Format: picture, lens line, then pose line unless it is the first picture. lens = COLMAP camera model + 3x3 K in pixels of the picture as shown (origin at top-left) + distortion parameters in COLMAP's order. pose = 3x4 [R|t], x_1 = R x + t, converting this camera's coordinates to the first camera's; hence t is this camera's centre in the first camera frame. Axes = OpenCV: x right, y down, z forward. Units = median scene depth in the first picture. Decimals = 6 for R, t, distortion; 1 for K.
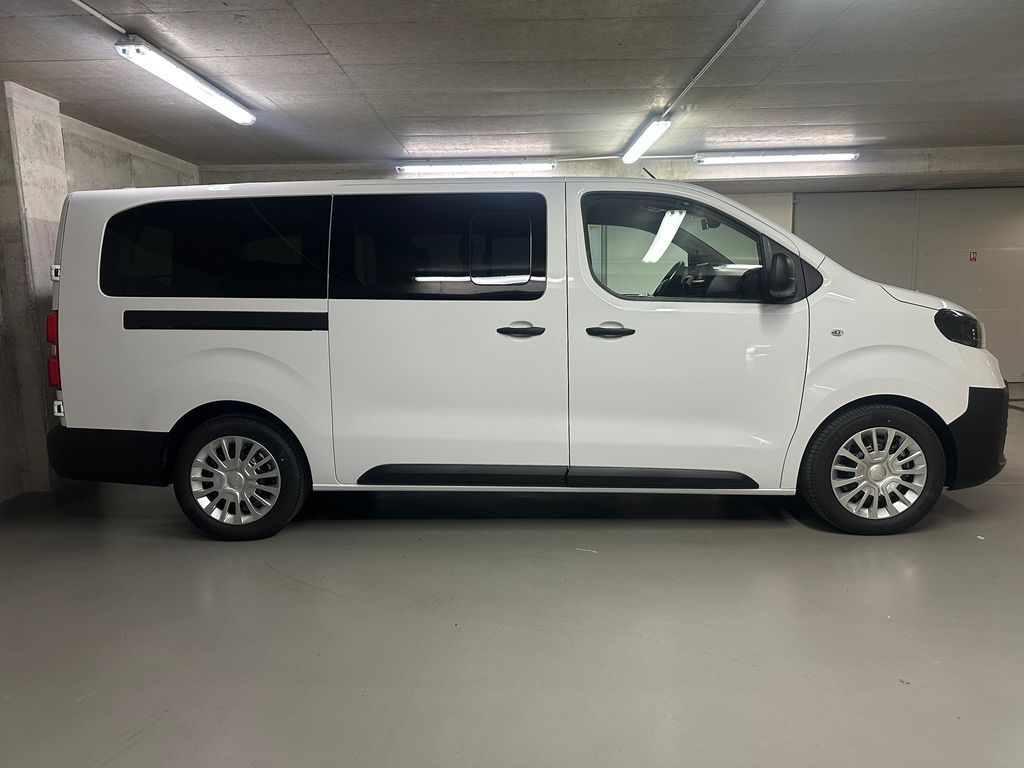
lens RADIAL K [[725.4, 0, 512.0], [0, 725.4, 384.0], [0, 0, 1]] dist [-0.000871, 0.000029]
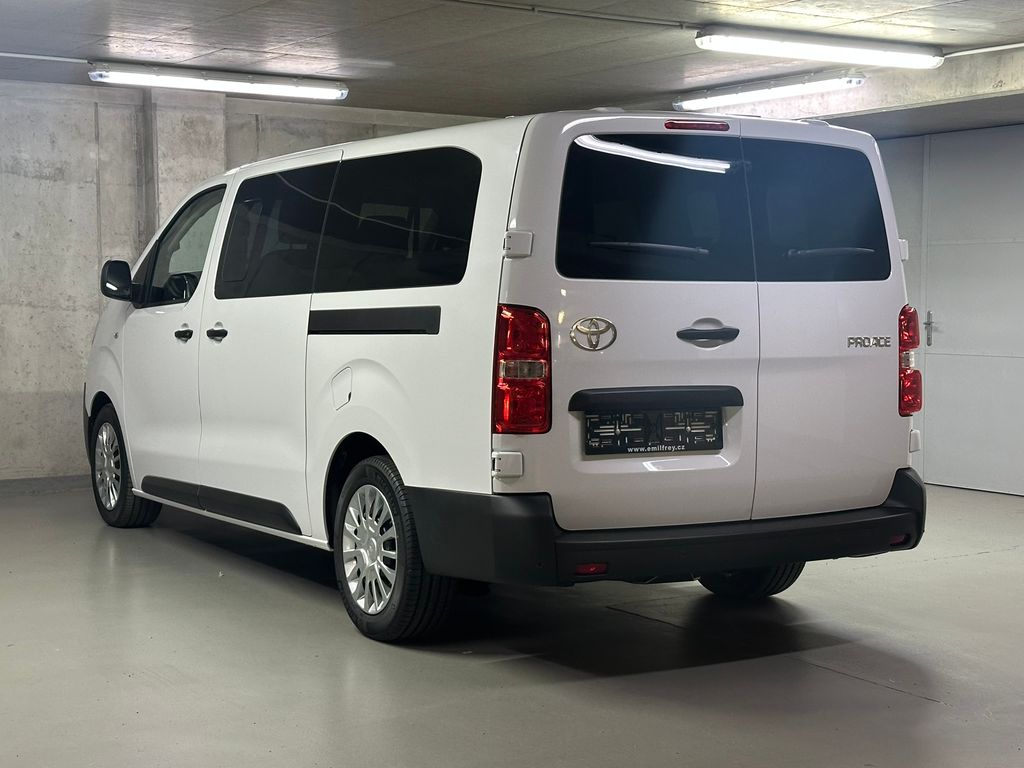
lens RADIAL K [[1627.5, 0, 512.0], [0, 1627.5, 384.0], [0, 0, 1]] dist [0.172868, -0.118683]
pose [[0.553603, 0.074636, -0.829429, 1.461367], [-0.126678, 0.991933, 0.004708, -0.049373], [0.823089, 0.102465, 0.558592, 0.091922]]
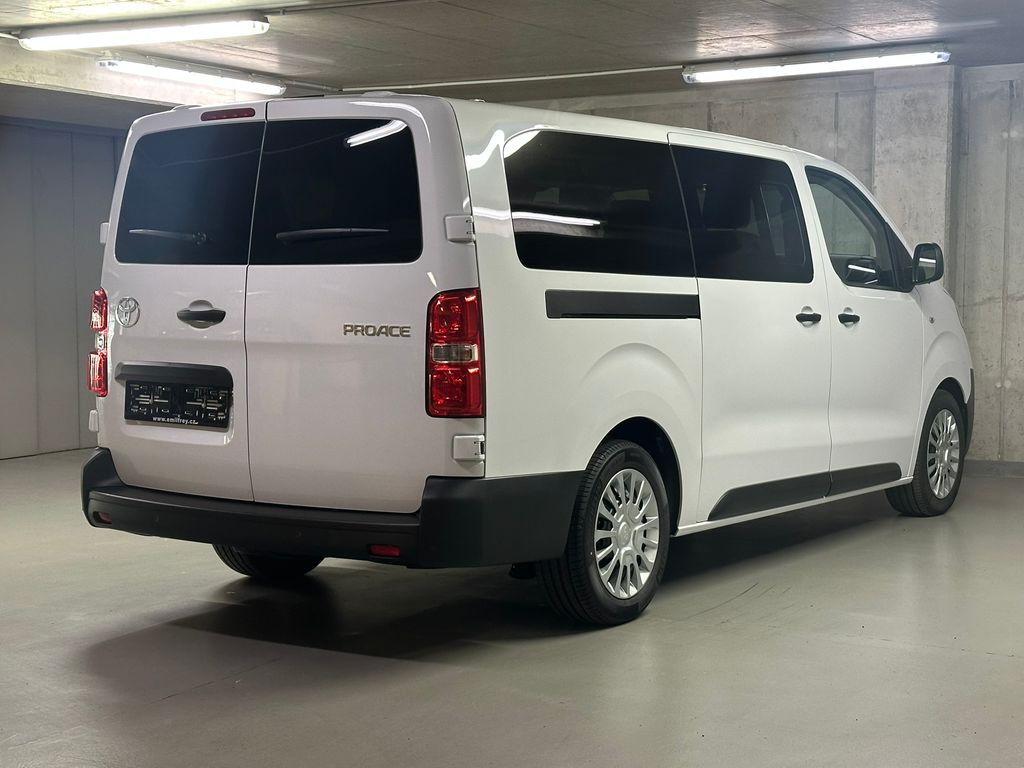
lens RADIAL K [[1627.5, 0, 512.0], [0, 1627.5, 384.0], [0, 0, 1]] dist [0.172868, -0.118683]
pose [[-0.511336, 0.083835, -0.855282, 1.497657], [-0.100966, 0.982477, 0.156666, -0.251015], [0.853429, 0.166463, -0.493912, 1.587100]]
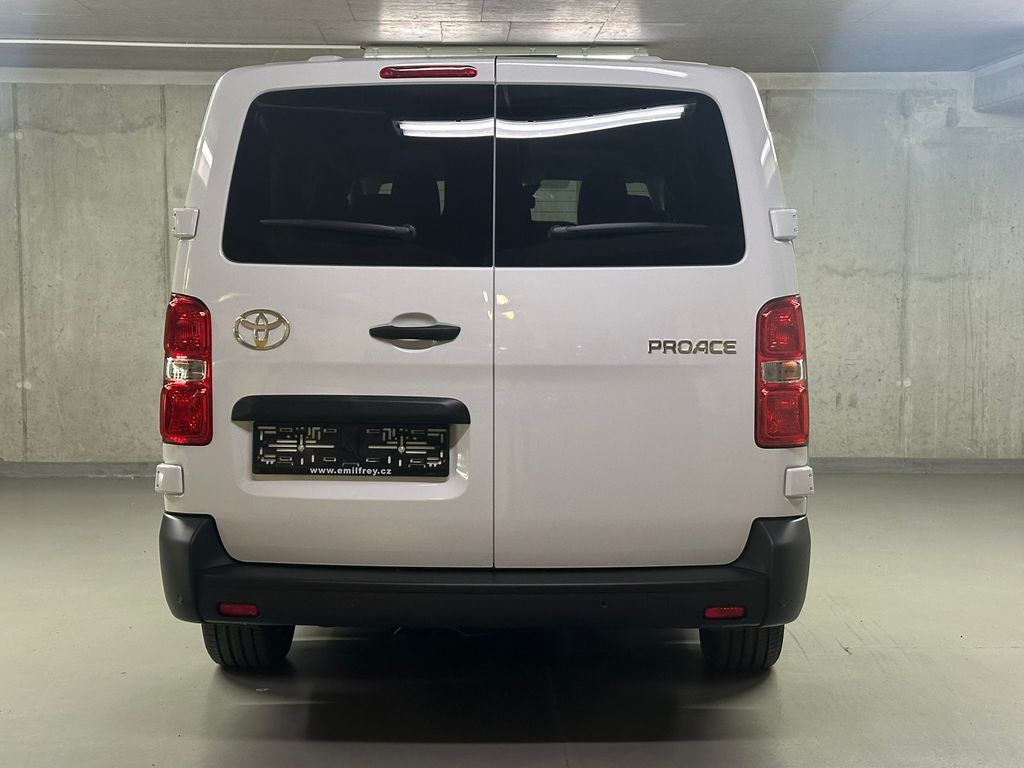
lens RADIAL K [[1627.5, 0, 512.0], [0, 1627.5, 384.0], [0, 0, 1]] dist [0.172868, -0.118683]
pose [[0.036421, 0.093849, -0.994920, 1.501499], [-0.135384, 0.986866, 0.088133, -0.152402], [0.990124, 0.131486, 0.048648, 0.830195]]
